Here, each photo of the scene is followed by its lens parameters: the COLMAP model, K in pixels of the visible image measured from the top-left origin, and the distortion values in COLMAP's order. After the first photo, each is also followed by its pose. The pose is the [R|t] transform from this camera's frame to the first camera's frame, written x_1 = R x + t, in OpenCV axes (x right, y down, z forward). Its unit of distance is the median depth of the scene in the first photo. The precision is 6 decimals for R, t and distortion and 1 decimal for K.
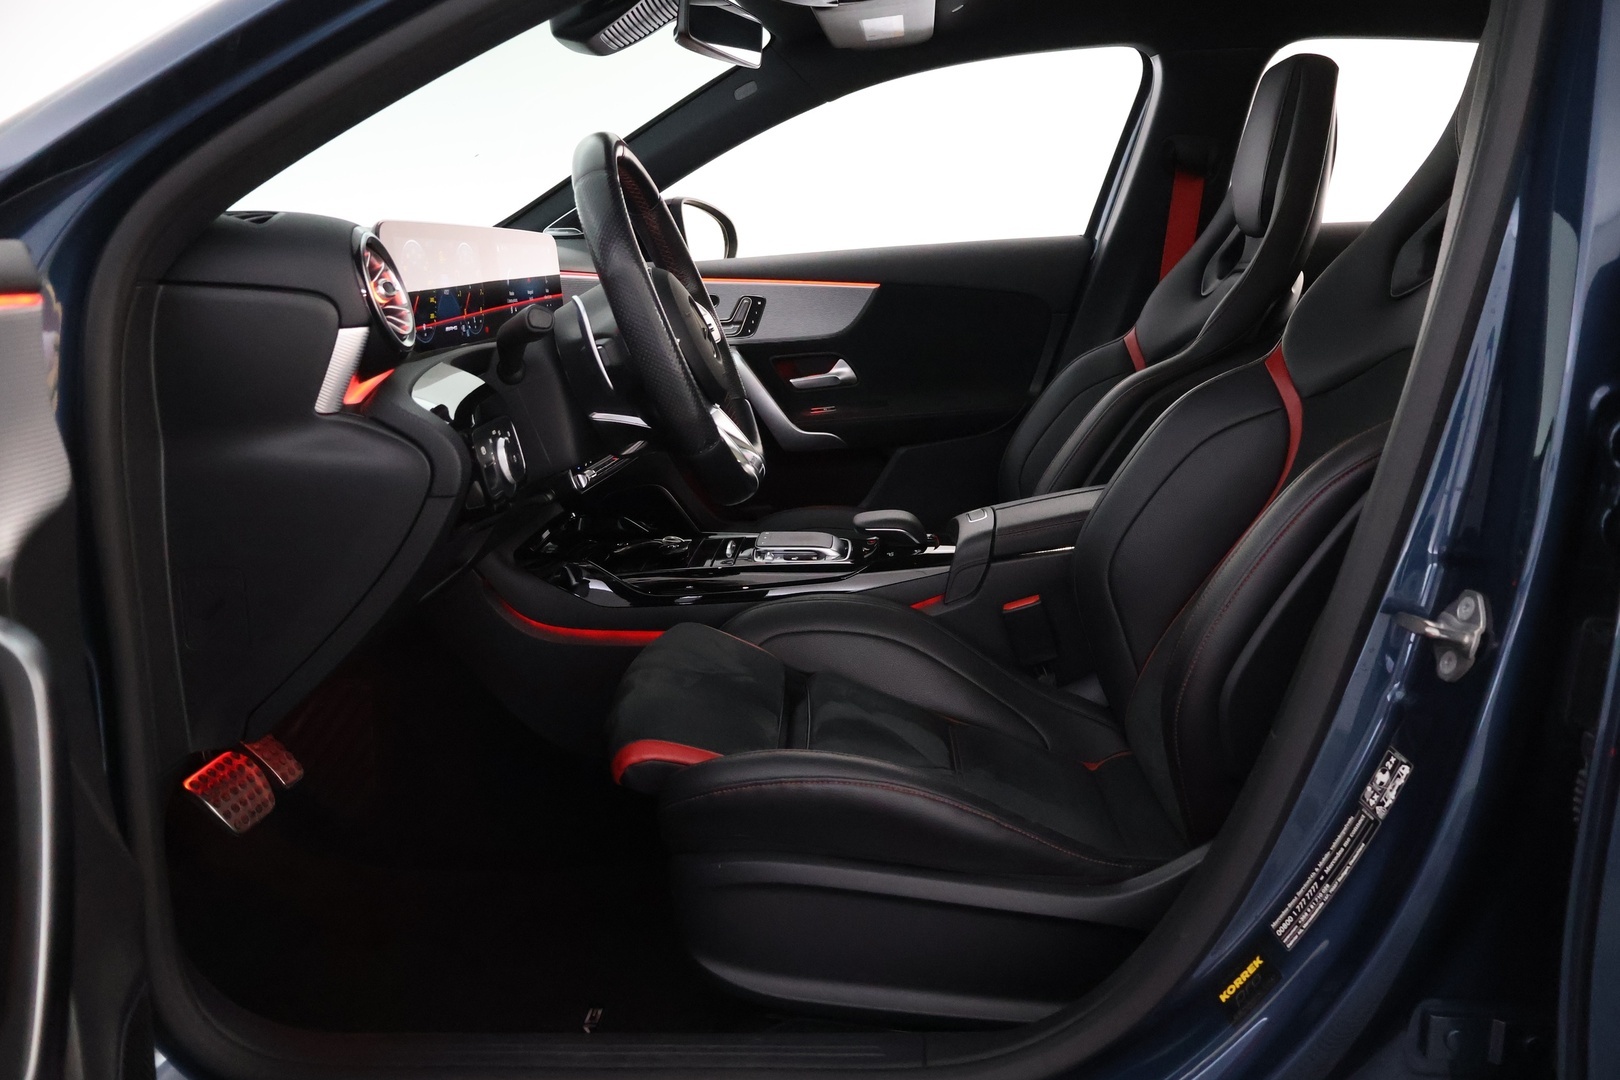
lens RADIAL K [[1362.2, 0, 804.8], [0, 1362.2, 540.4], [0, 0, 1]] dist [-0.007107, 0.022574]
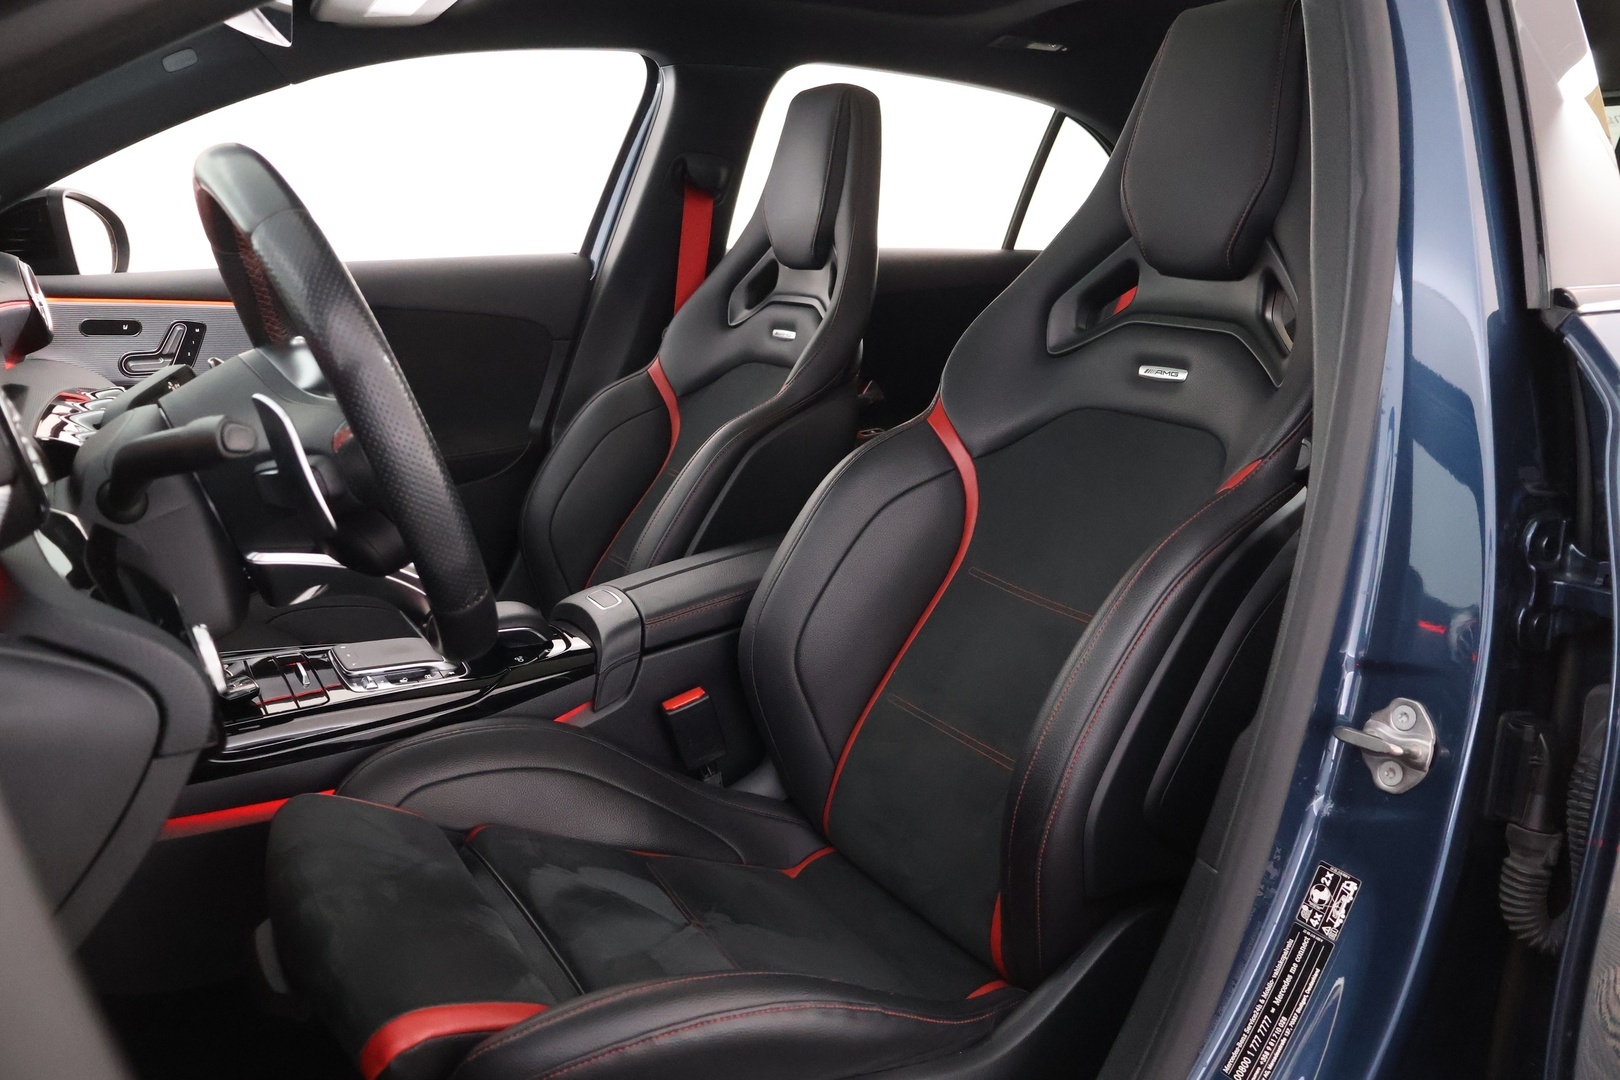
lens RADIAL K [[1362.2, 0, 812.2], [0, 1362.2, 538.4], [0, 0, 1]] dist [-0.007107, 0.022574]
pose [[0.854128, -0.084218, 0.513198, -0.285476], [0.075855, 0.996422, 0.037270, -0.112622], [-0.514501, 0.007095, 0.857460, 0.281726]]
